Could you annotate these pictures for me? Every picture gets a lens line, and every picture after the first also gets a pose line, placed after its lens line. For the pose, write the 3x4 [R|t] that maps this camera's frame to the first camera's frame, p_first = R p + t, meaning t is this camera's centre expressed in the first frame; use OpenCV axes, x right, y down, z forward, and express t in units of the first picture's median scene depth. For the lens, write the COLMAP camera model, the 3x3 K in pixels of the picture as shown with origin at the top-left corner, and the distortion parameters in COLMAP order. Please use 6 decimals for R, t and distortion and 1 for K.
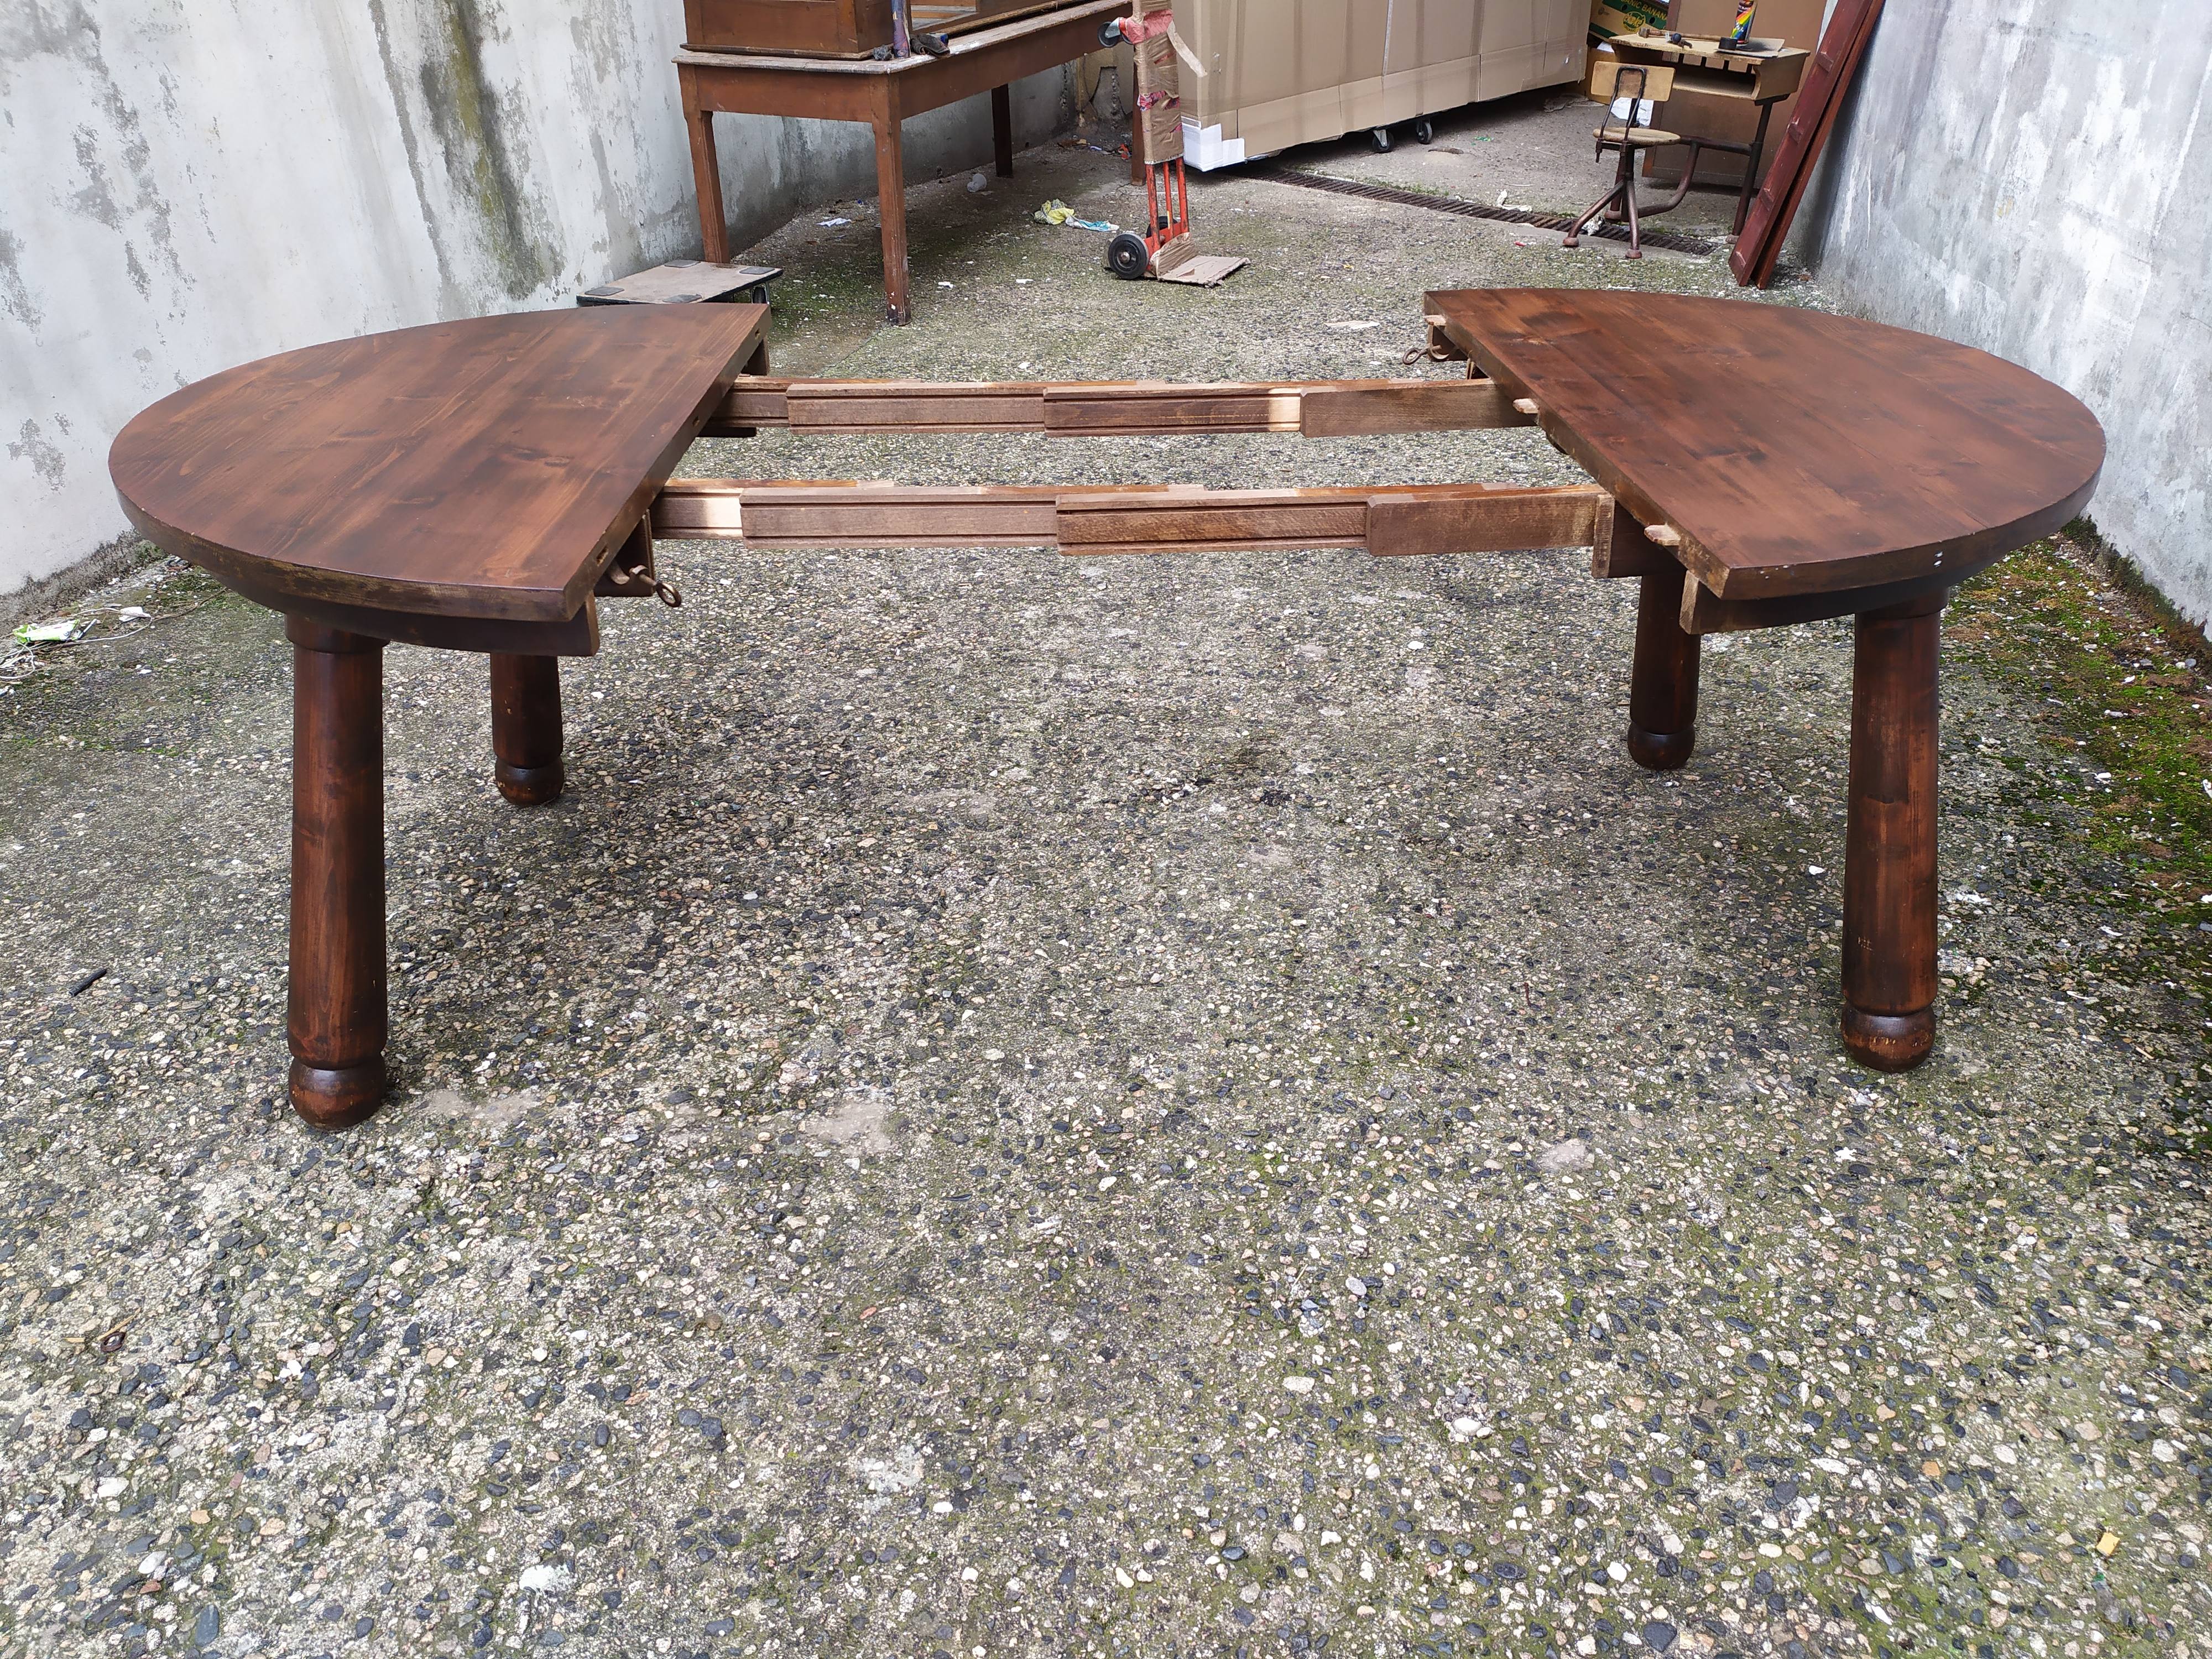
lens RADIAL K [[1643.4, 0, 1100.5], [0, 1643.4, 838.4], [0, 0, 1]] dist [0.048076, -0.039276]
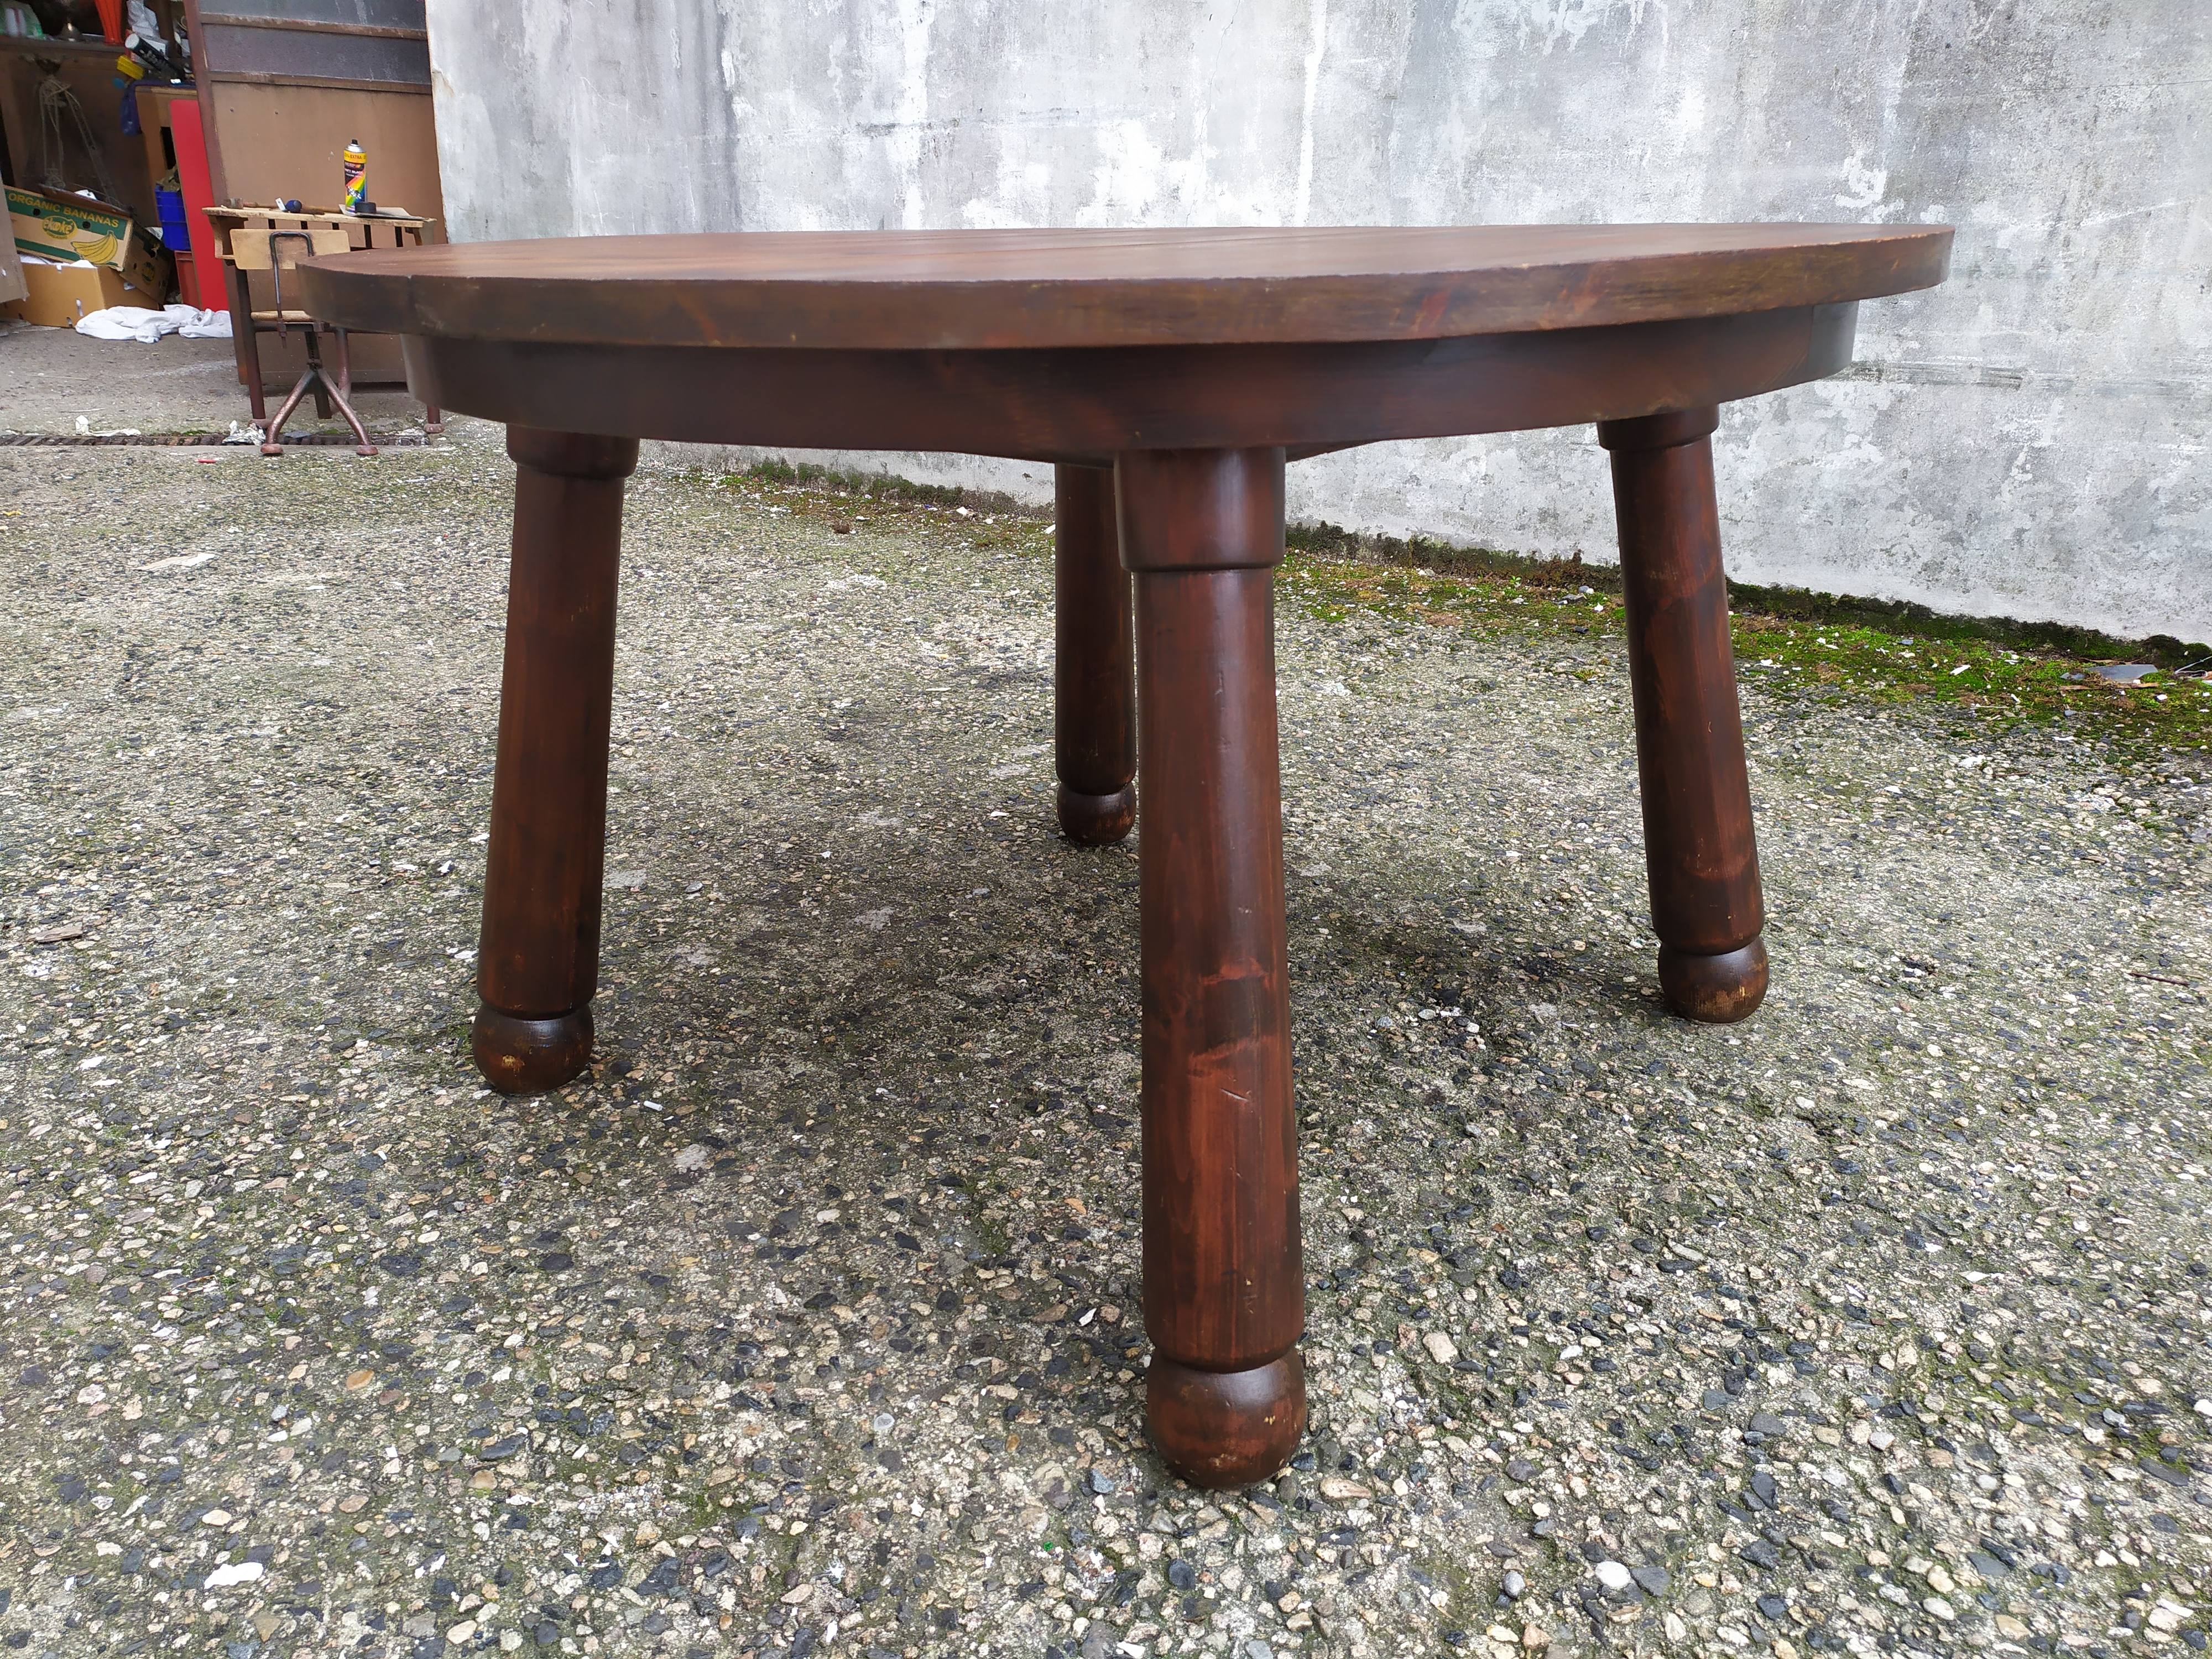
lens RADIAL K [[1668.2, 0, 1117.7], [0, 1668.2, 824.5], [0, 0, 1]] dist [0.055444, -0.054411]
pose [[0.514774, -0.300506, 0.802935, -0.512147], [0.431631, 0.900044, 0.060125, -0.193089], [-0.740745, 0.315621, 0.593027, 0.726154]]
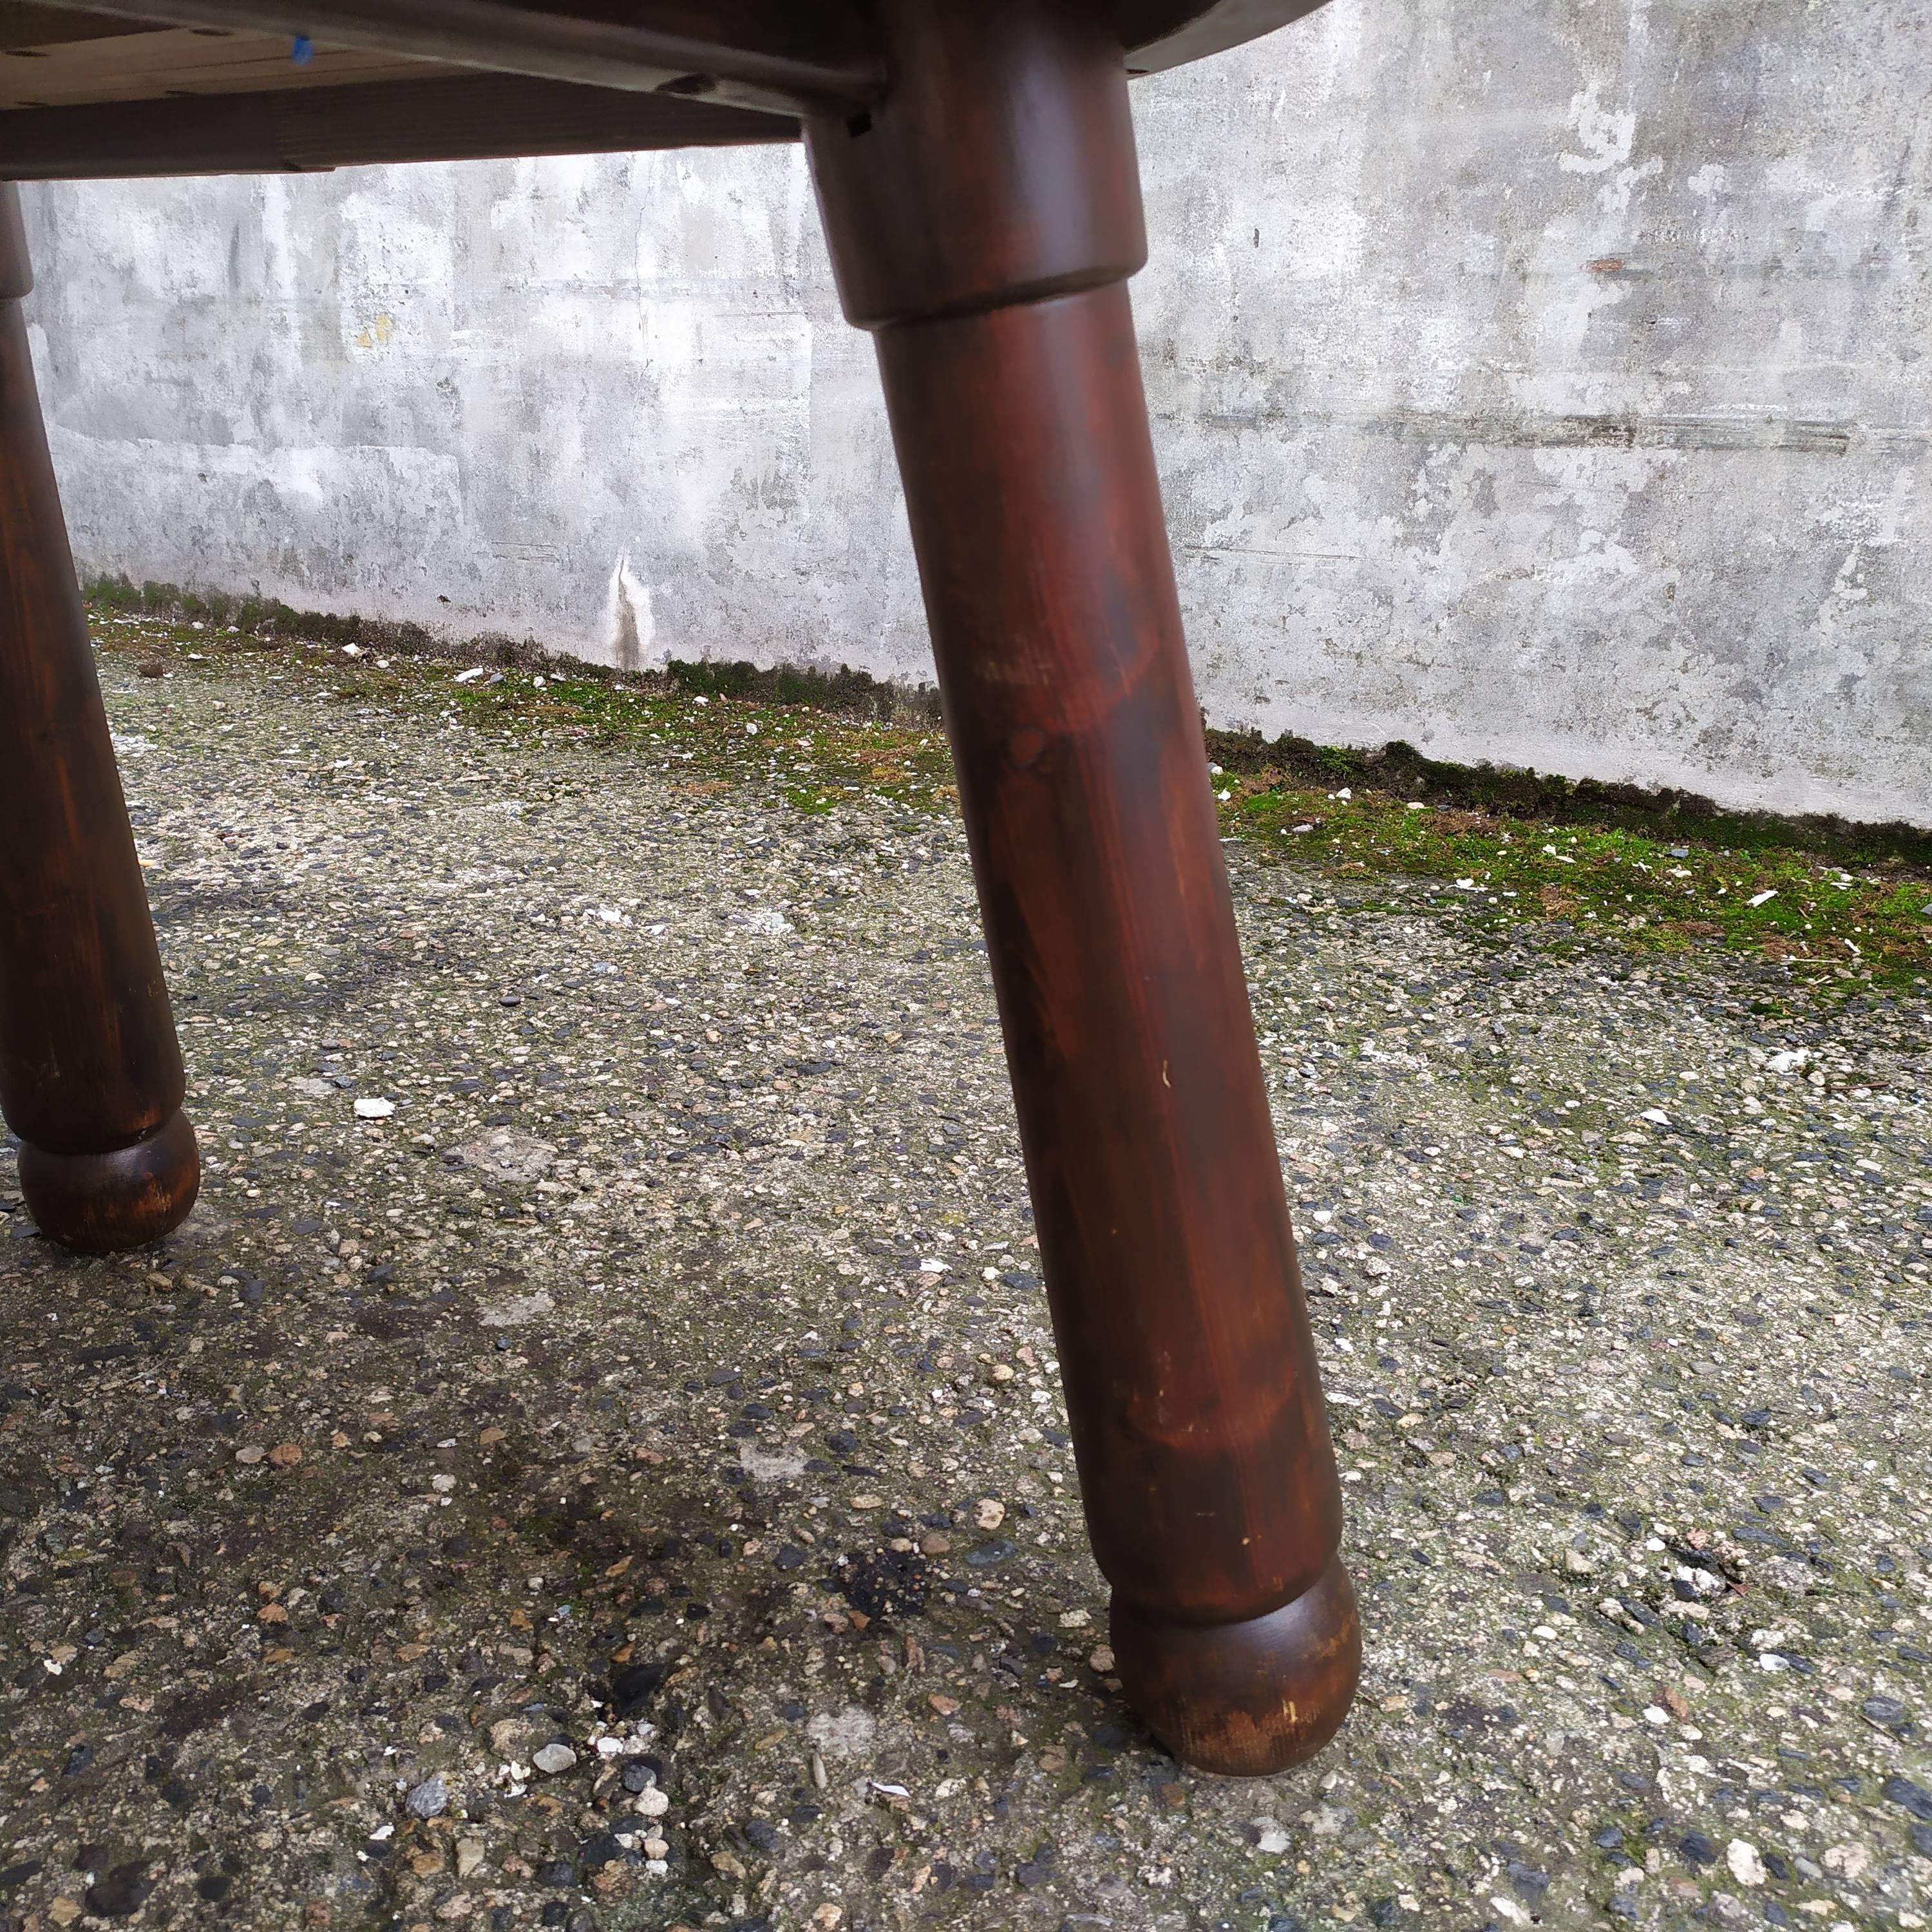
lens RADIAL K [[1929.9, 0, 984.1], [0, 1929.9, 967.8], [0, 0, 1]] dist [0.037094, 0.000000]
pose [[0.442237, -0.263614, 0.857283, -0.152848], [0.427019, 0.902430, 0.057215, -0.137176], [-0.788721, 0.340774, 0.511656, 0.792237]]
